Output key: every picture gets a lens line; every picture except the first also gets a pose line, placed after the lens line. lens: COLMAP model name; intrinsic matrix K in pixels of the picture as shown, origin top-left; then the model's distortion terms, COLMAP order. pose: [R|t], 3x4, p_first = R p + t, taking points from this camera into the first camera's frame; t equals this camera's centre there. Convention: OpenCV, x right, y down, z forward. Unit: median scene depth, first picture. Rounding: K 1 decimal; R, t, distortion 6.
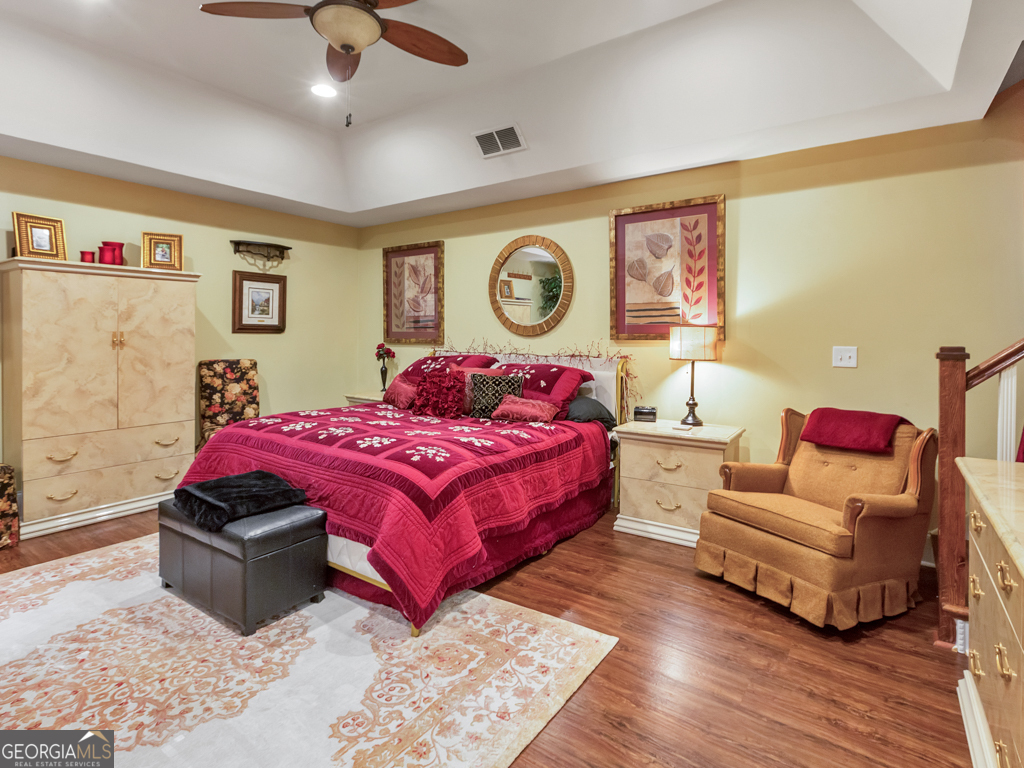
lens RADIAL K [[528.3, 0, 524.9], [0, 528.3, 333.8], [0, 0, 1]] dist [0.000746, -0.001385]
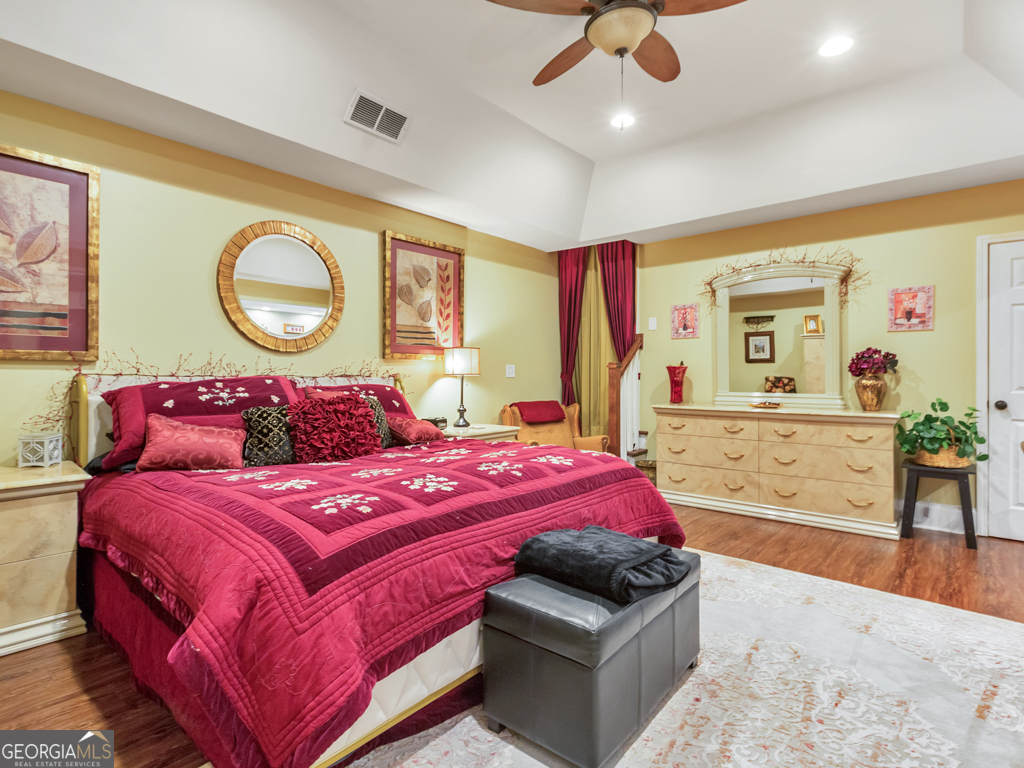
lens RADIAL K [[528.3, 0, 517.0], [0, 528.3, 372.9], [0, 0, 1]] dist [0.000746, -0.001385]
pose [[0.088240, -0.002098, 0.996097, -0.882968], [-0.001077, 0.999997, 0.002201, 0.038720], [-0.996099, -0.001267, 0.088238, 0.717301]]
